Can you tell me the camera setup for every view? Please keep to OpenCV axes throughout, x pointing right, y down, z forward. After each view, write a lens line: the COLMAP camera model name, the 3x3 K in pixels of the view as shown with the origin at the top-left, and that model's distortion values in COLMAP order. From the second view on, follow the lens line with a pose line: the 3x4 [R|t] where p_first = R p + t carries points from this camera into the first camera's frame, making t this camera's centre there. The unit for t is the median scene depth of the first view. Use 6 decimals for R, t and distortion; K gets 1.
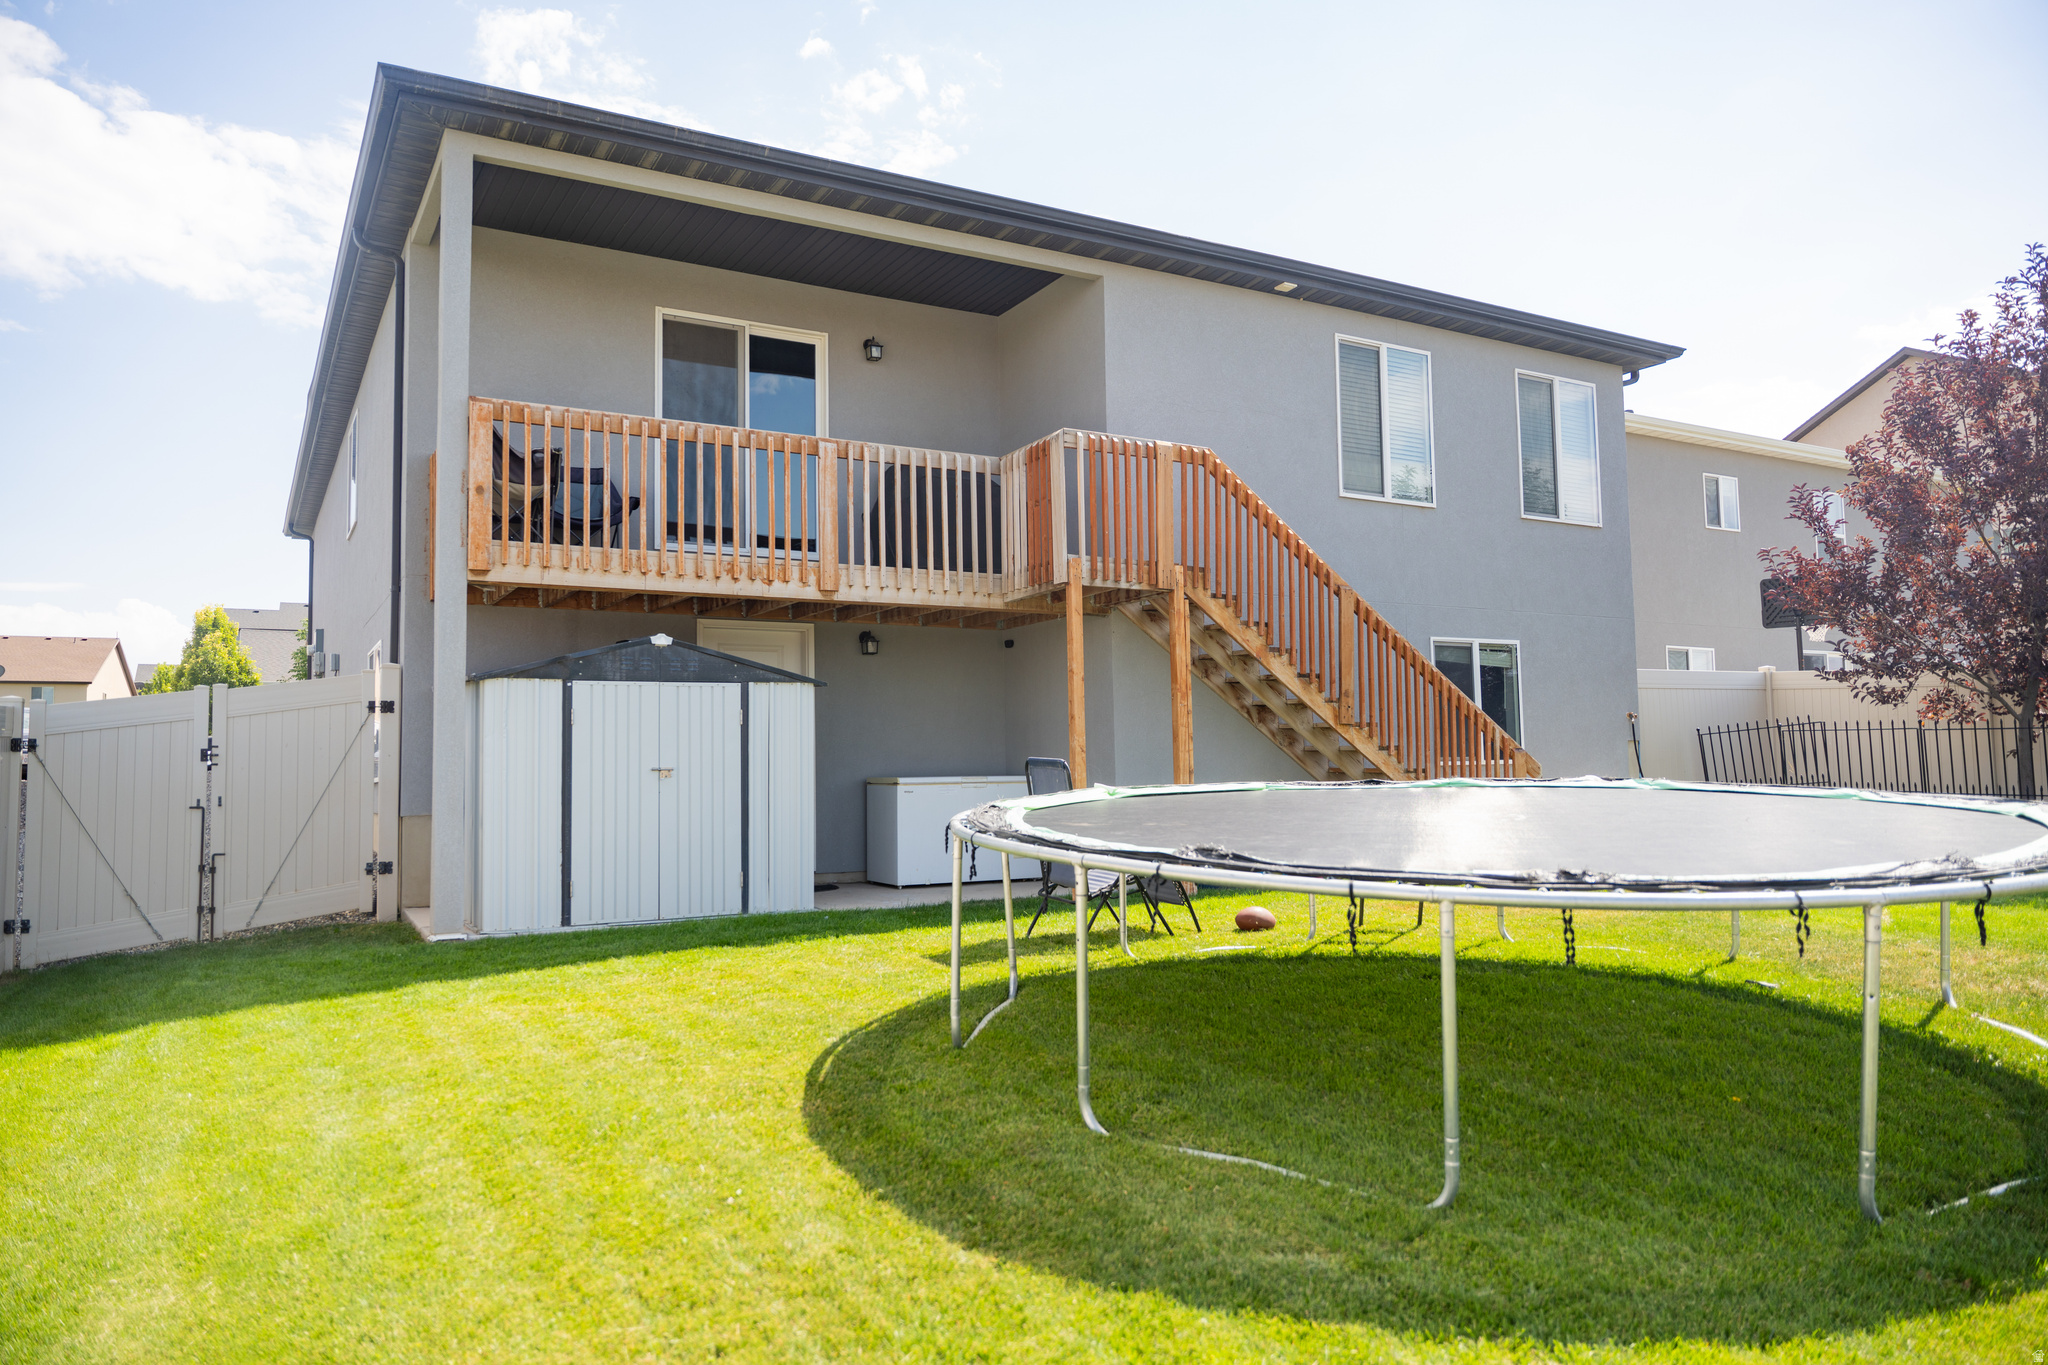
lens RADIAL K [[1375.7, 0, 1016.4], [0, 1375.7, 684.7], [0, 0, 1]] dist [-0.001440, -0.009197]
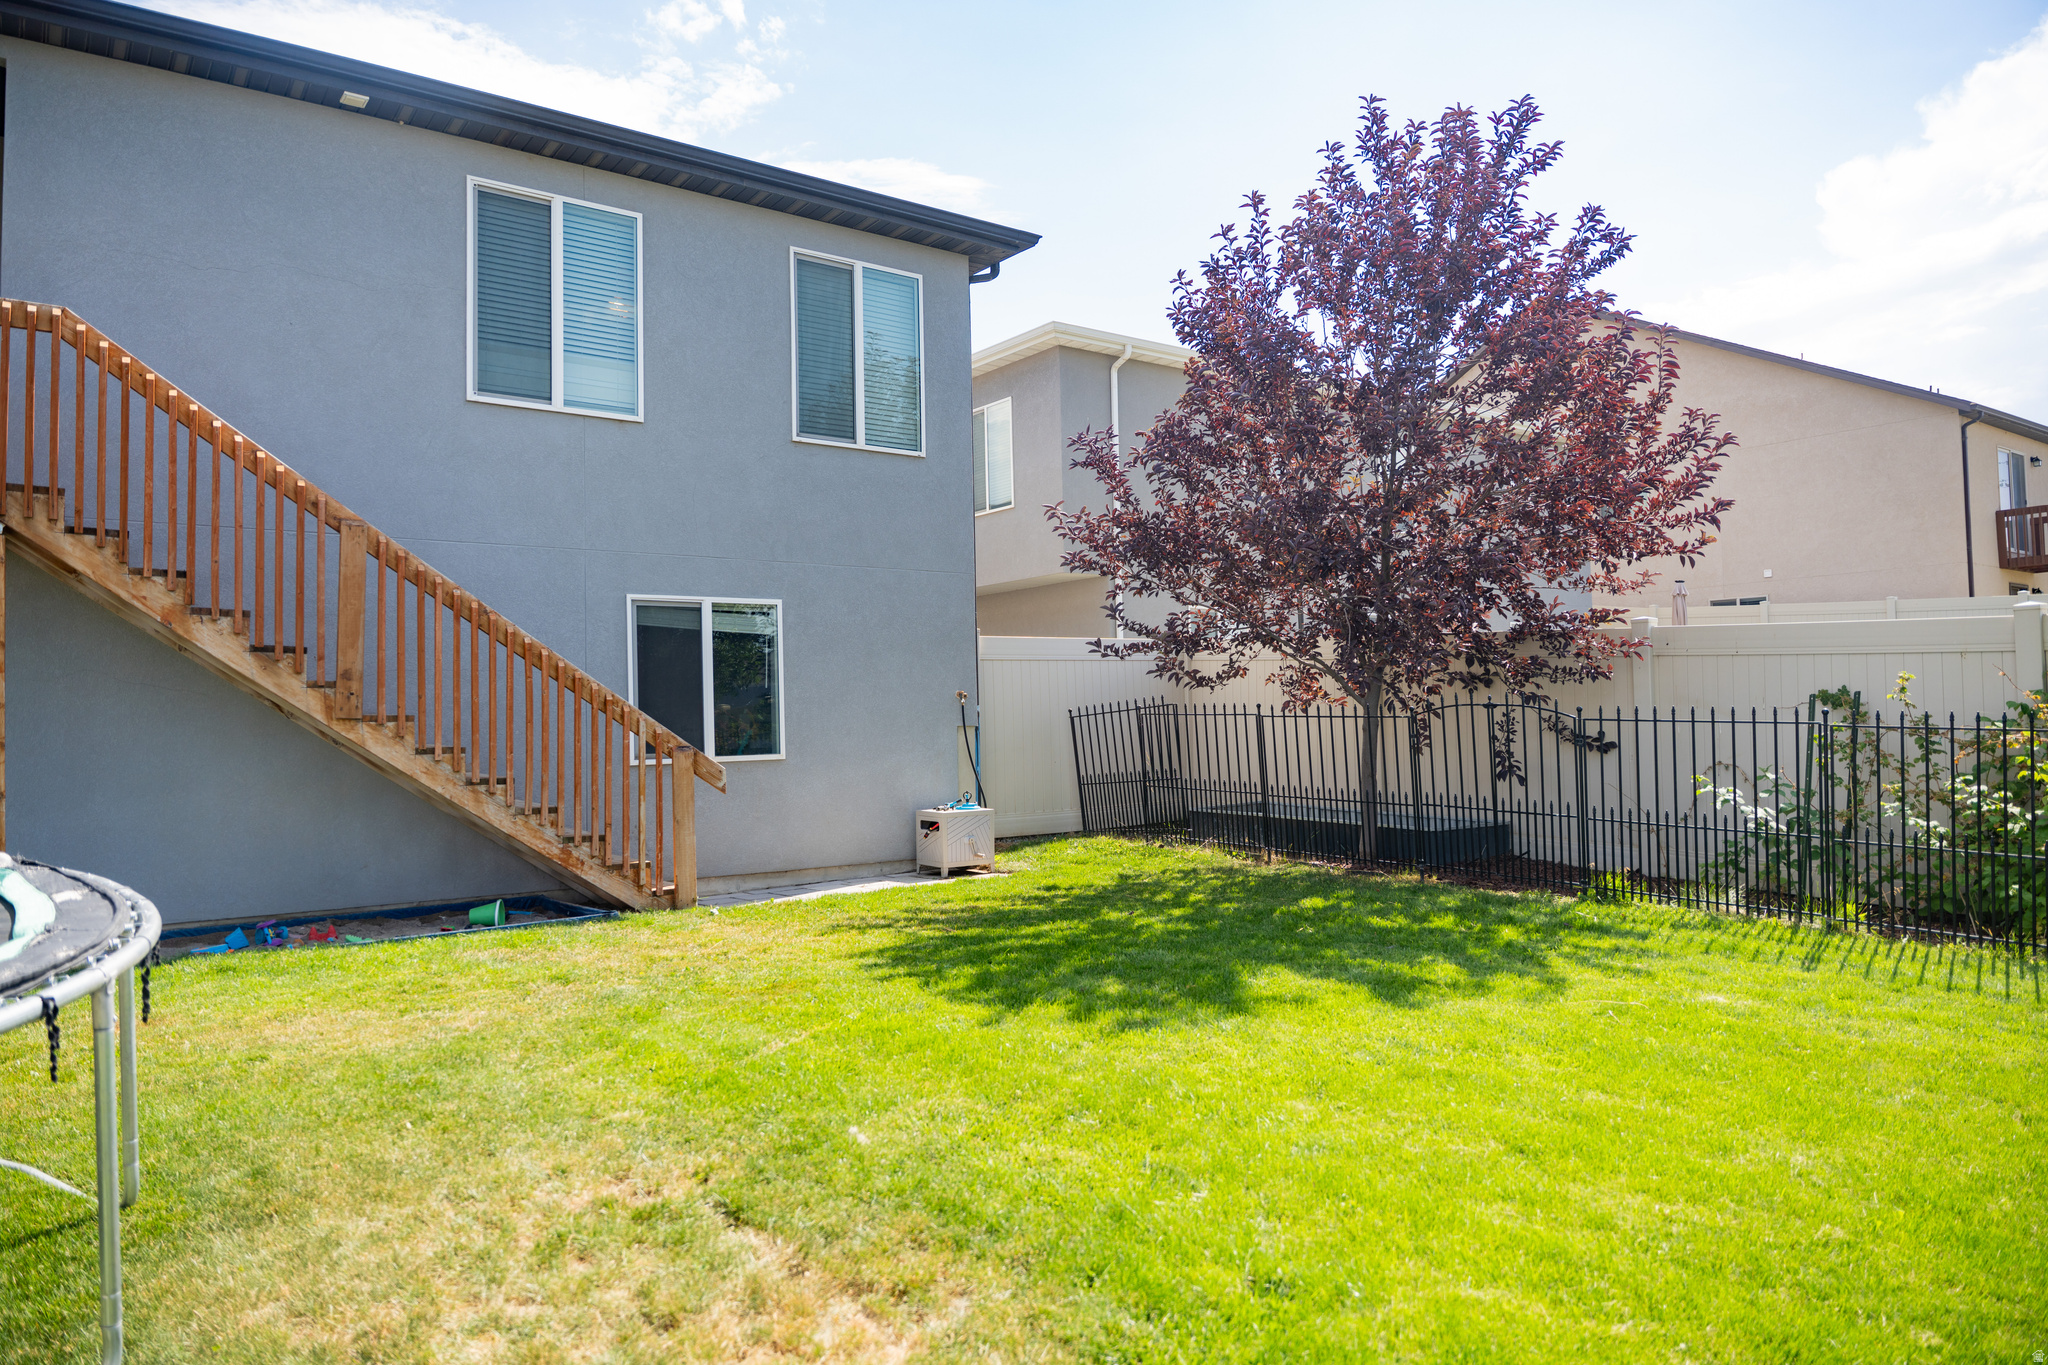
lens RADIAL K [[1375.7, 0, 1032.9], [0, 1375.7, 681.0], [0, 0, 1]] dist [-0.001440, -0.009197]
pose [[0.990573, 0.000059, 0.136985, 0.420687], [-0.004353, 0.999508, 0.031048, -0.011682], [-0.136915, -0.031352, 0.990086, 0.226163]]
